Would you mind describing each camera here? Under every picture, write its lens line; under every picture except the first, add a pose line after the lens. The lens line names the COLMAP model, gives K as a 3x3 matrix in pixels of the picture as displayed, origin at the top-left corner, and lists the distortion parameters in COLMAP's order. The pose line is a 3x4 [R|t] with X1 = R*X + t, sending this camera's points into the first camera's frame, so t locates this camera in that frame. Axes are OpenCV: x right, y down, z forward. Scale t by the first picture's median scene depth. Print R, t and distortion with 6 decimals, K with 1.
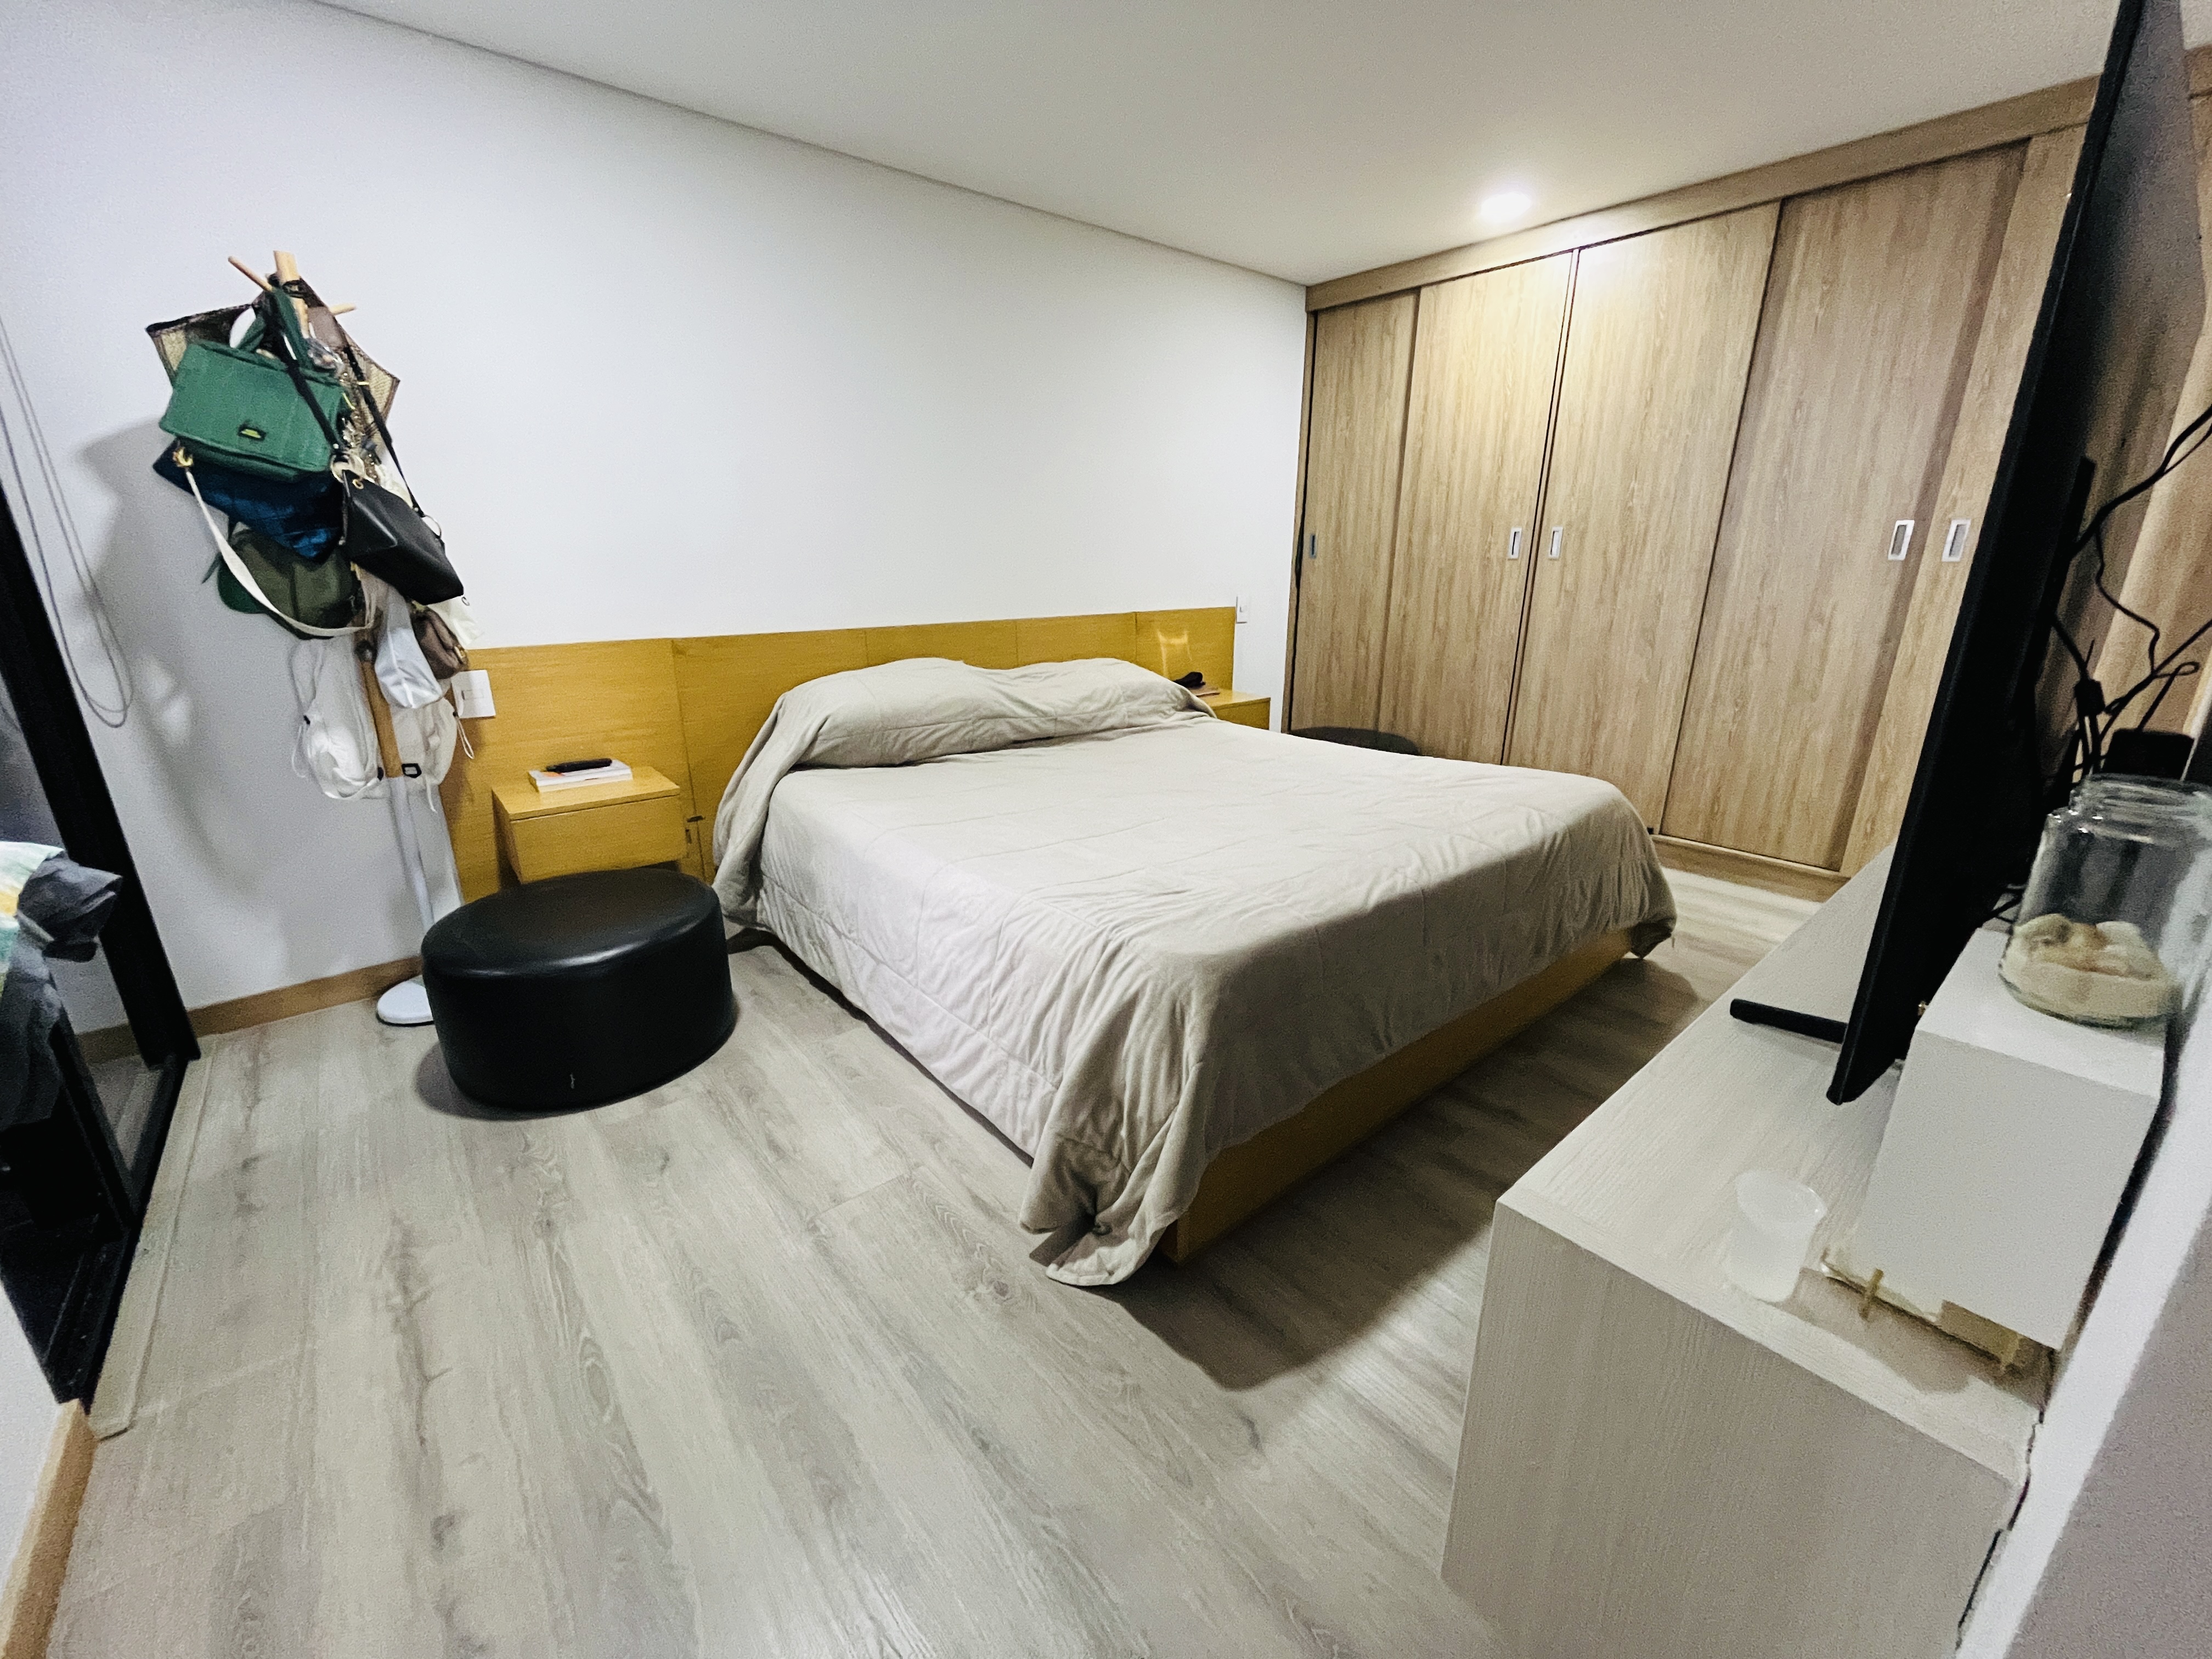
lens RADIAL K [[903.7, 0, 1106.0], [0, 903.7, 829.5], [0, 0, 1]] dist [-0.000301, -0.000114]
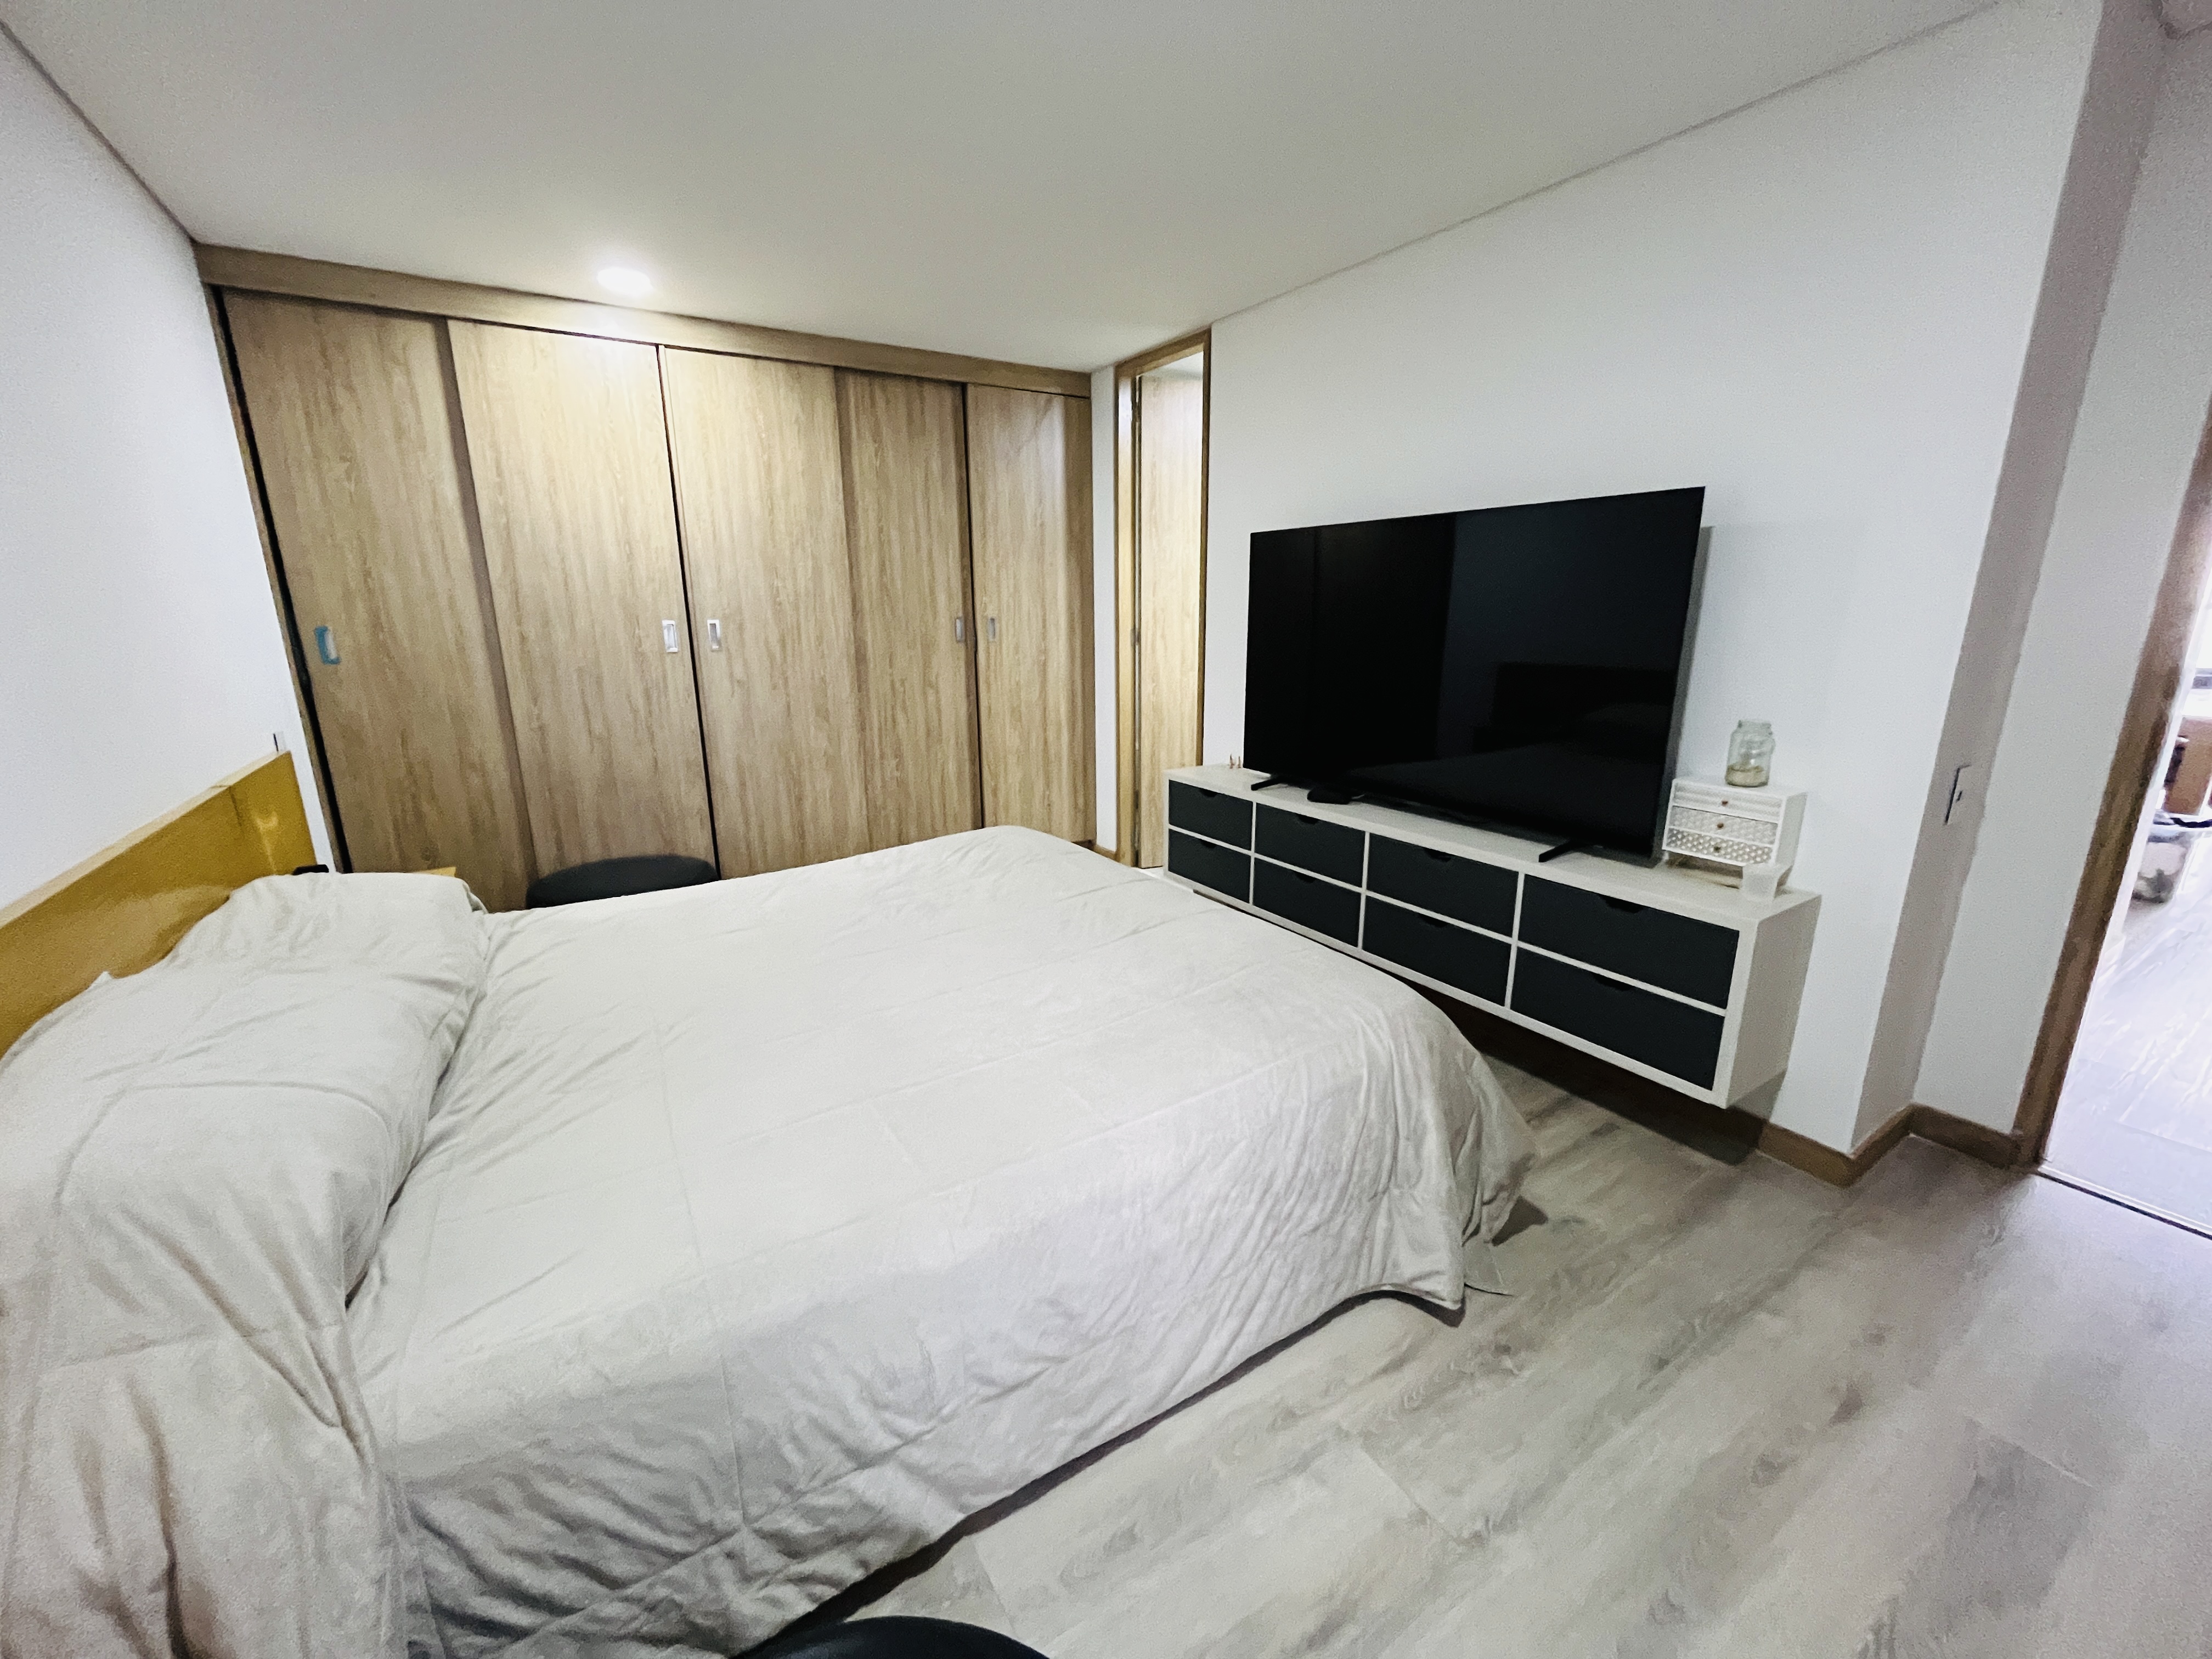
lens RADIAL K [[893.8, 0, 1094.7], [0, 893.8, 834.6], [0, 0, 1]] dist [-0.002627, -0.000166]
pose [[0.128694, -0.249053, 0.959901, -0.435586], [0.298477, 0.932795, 0.202003, -0.179413], [-0.945701, 0.260512, 0.194382, 0.451340]]
